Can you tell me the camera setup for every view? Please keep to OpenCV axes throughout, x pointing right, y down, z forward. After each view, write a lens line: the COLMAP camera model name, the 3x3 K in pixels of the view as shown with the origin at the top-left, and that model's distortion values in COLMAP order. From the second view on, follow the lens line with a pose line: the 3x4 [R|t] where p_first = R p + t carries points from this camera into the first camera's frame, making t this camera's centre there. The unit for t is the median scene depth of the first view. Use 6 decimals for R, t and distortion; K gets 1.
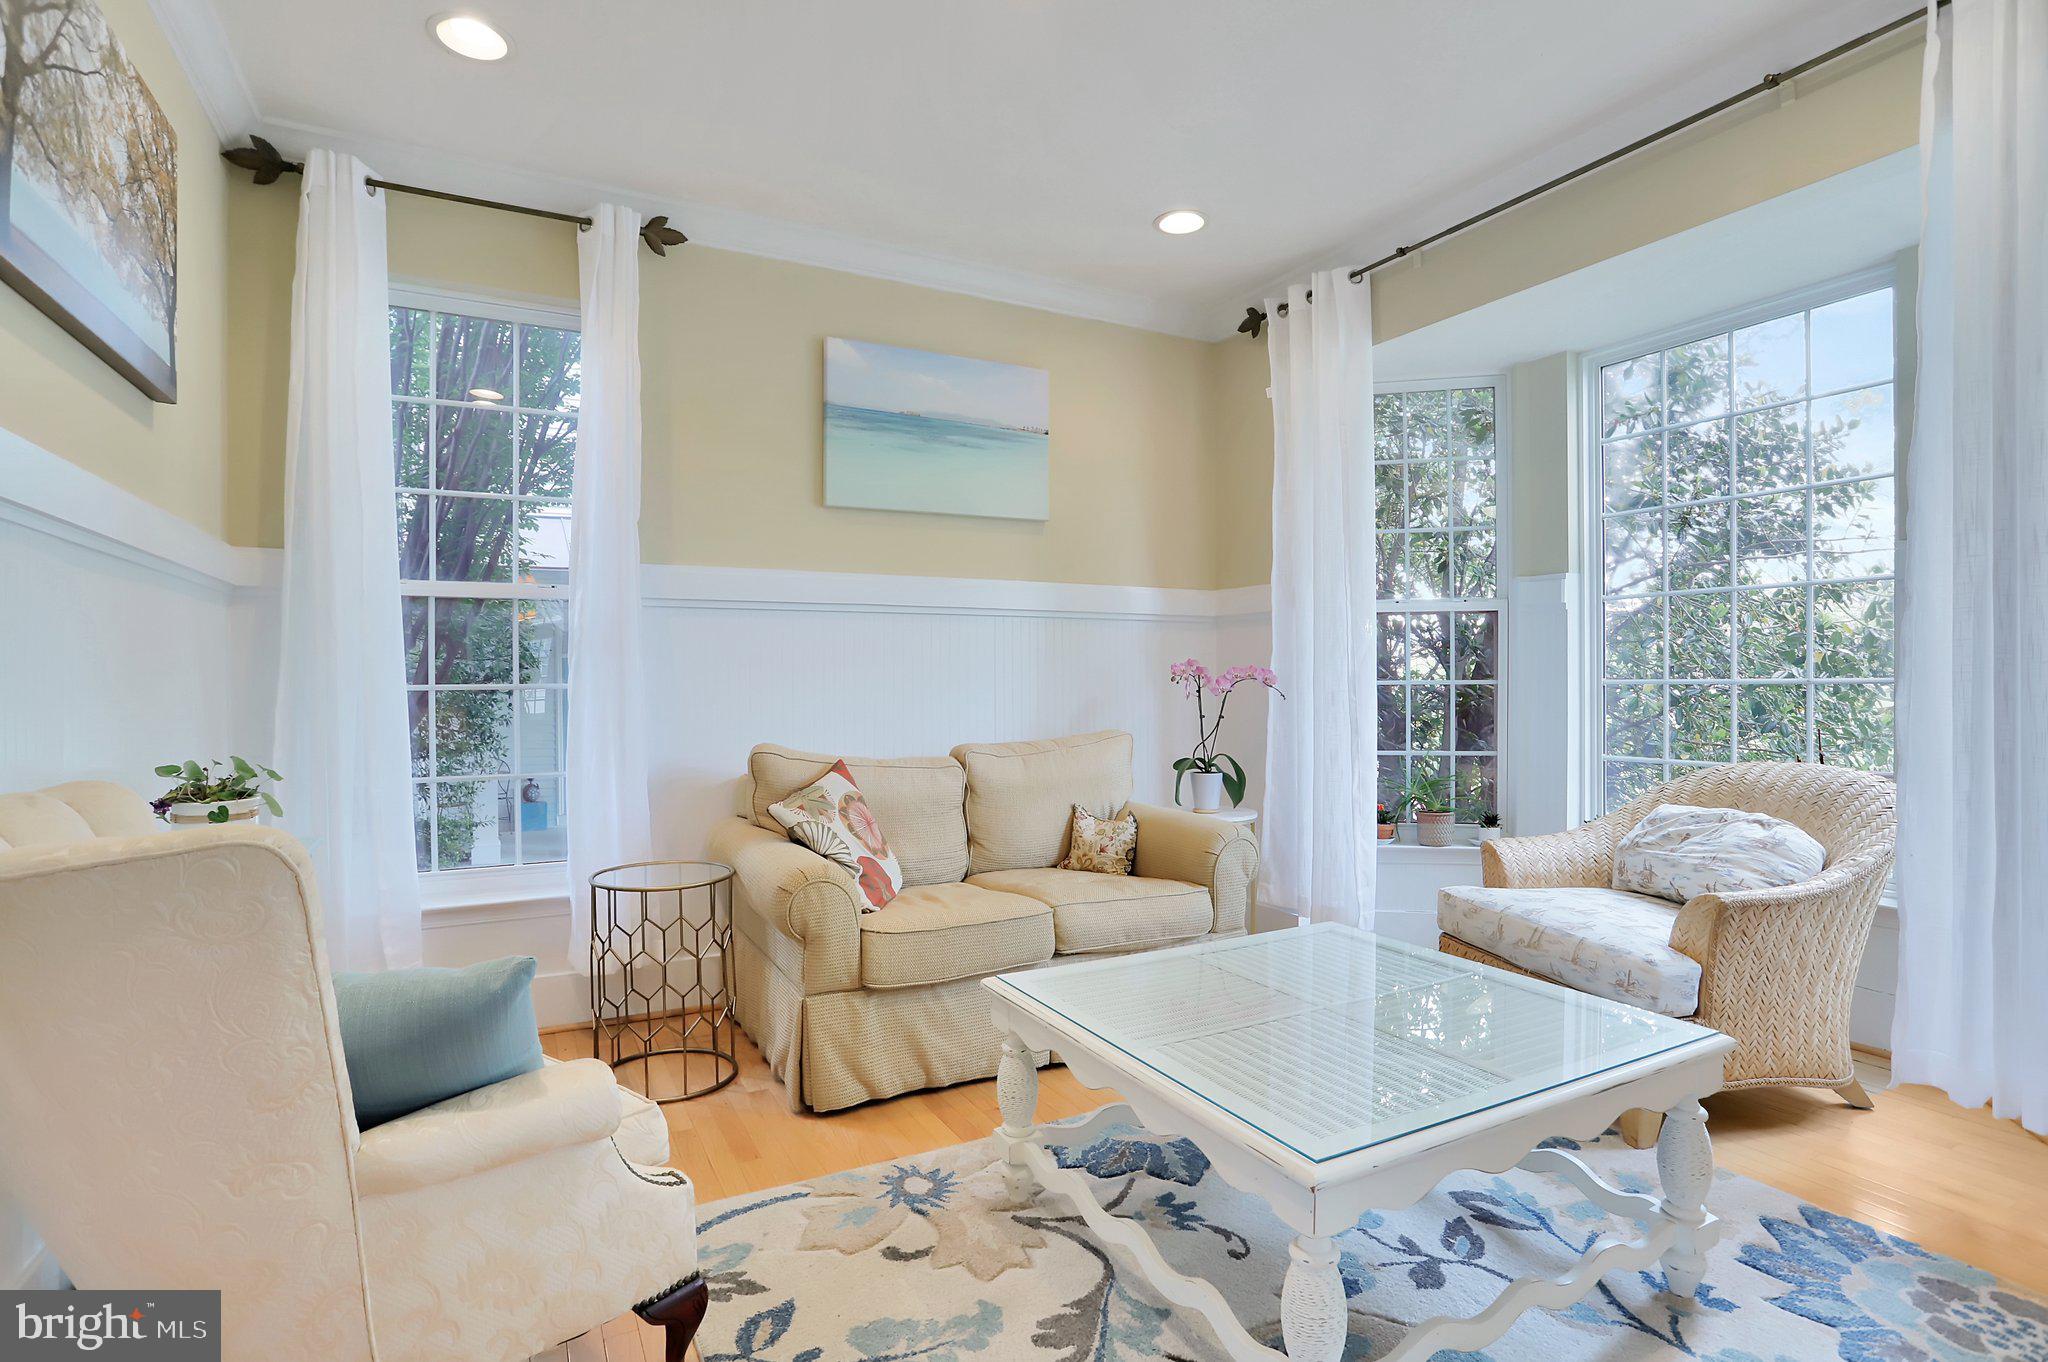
lens RADIAL K [[1003.3, 0, 1037.3], [0, 1003.3, 668.2], [0, 0, 1]] dist [-0.001712, 0.000439]
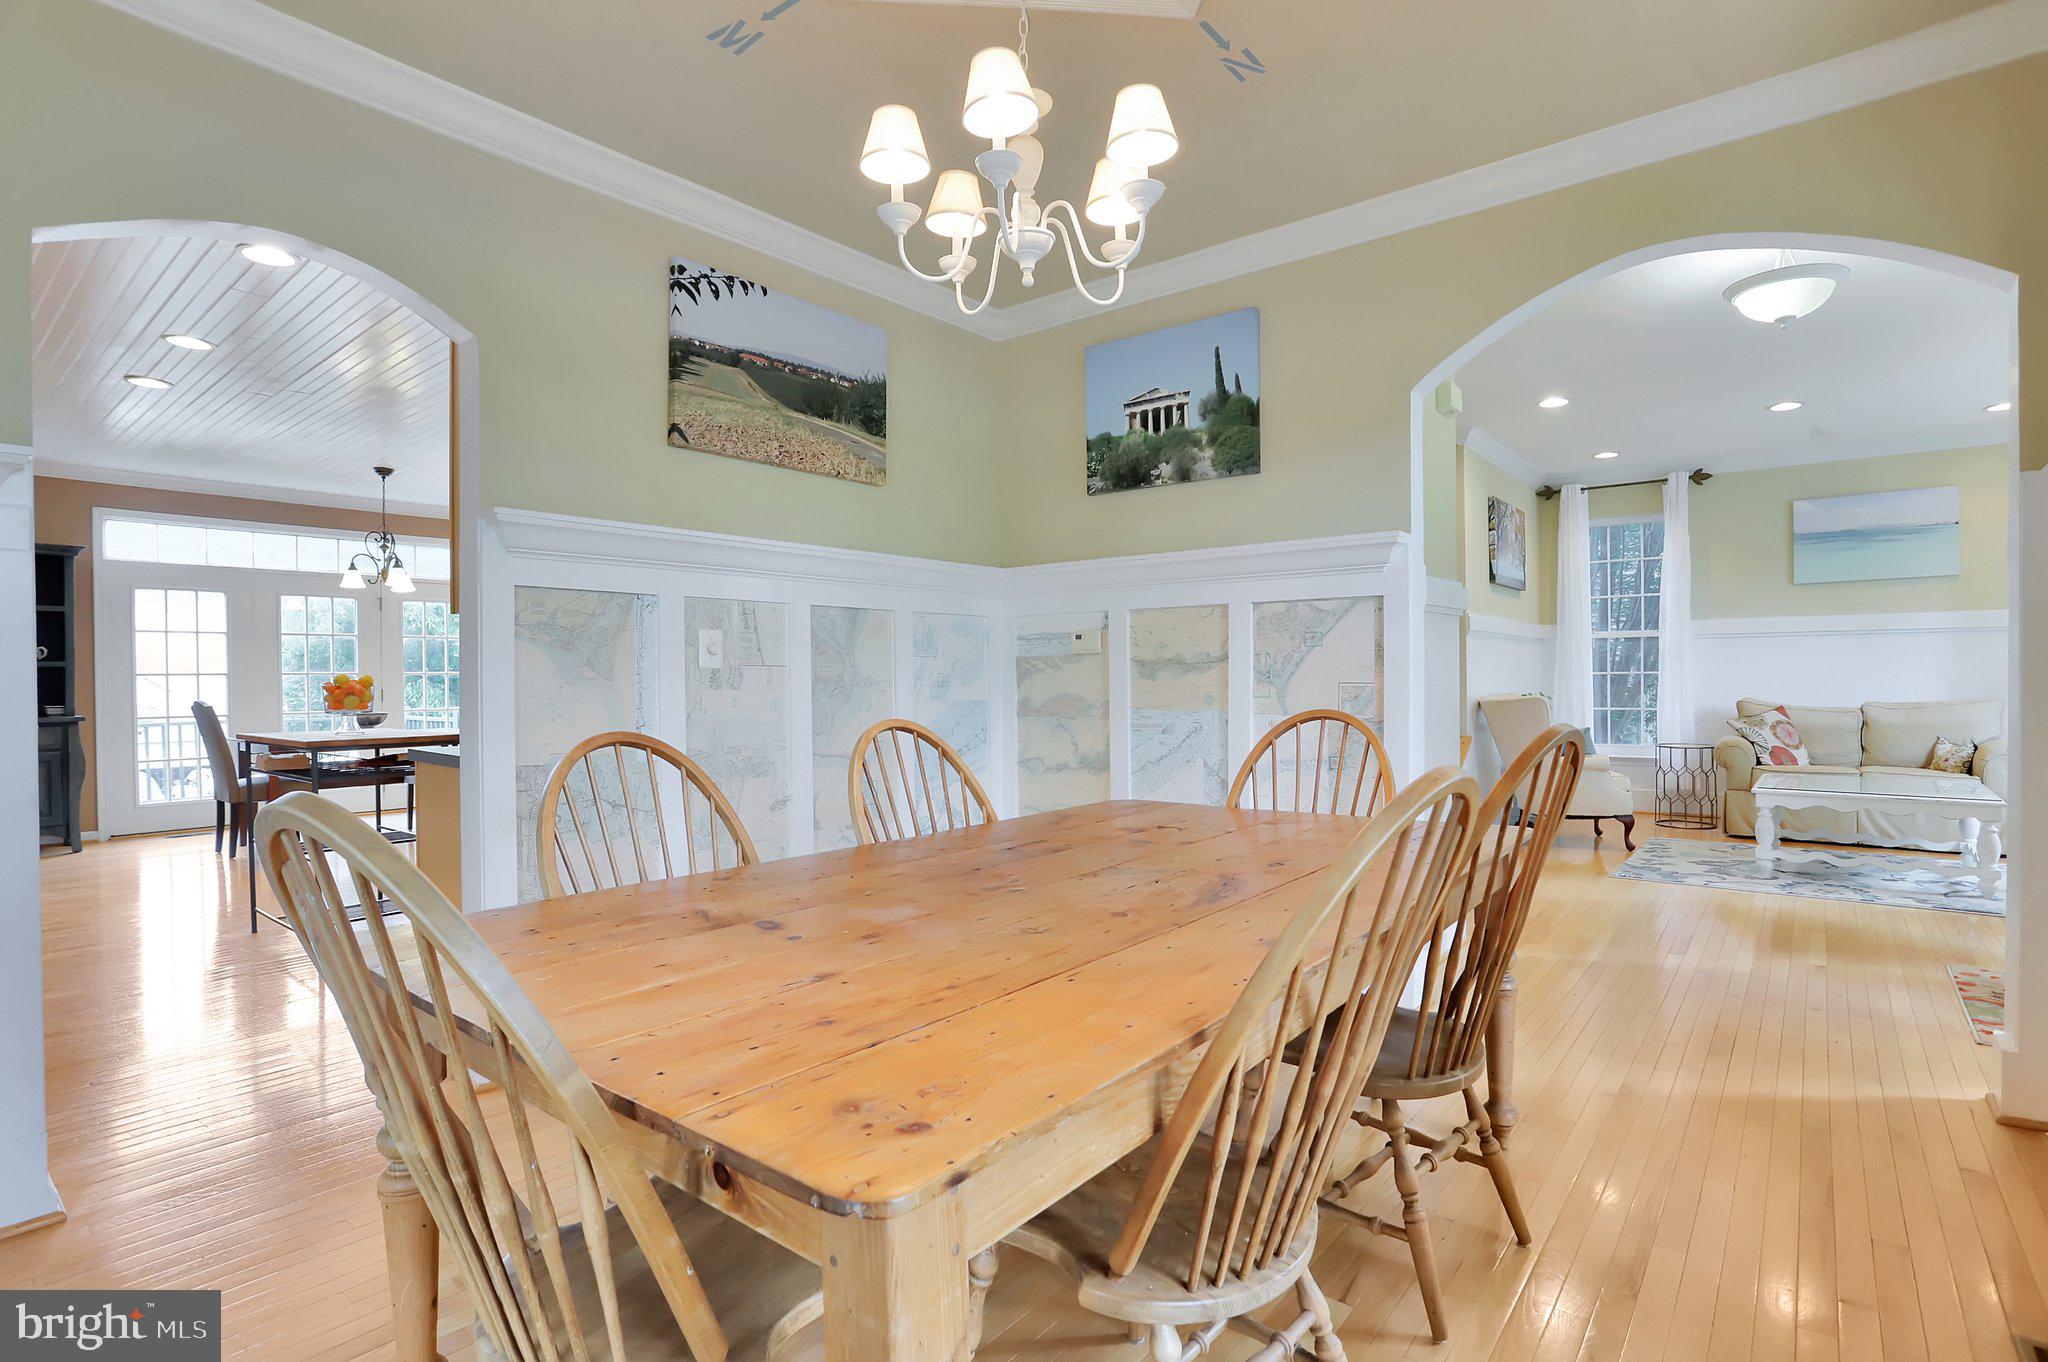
lens RADIAL K [[1003.3, 0, 1037.3], [0, 1003.3, 668.2], [0, 0, 1]] dist [-0.001712, 0.000439]
pose [[0.392577, -0.004044, -0.919710, 1.158015], [0.014093, 0.999899, 0.001619, -0.016244], [0.919611, -0.013597, 0.392595, -1.328389]]
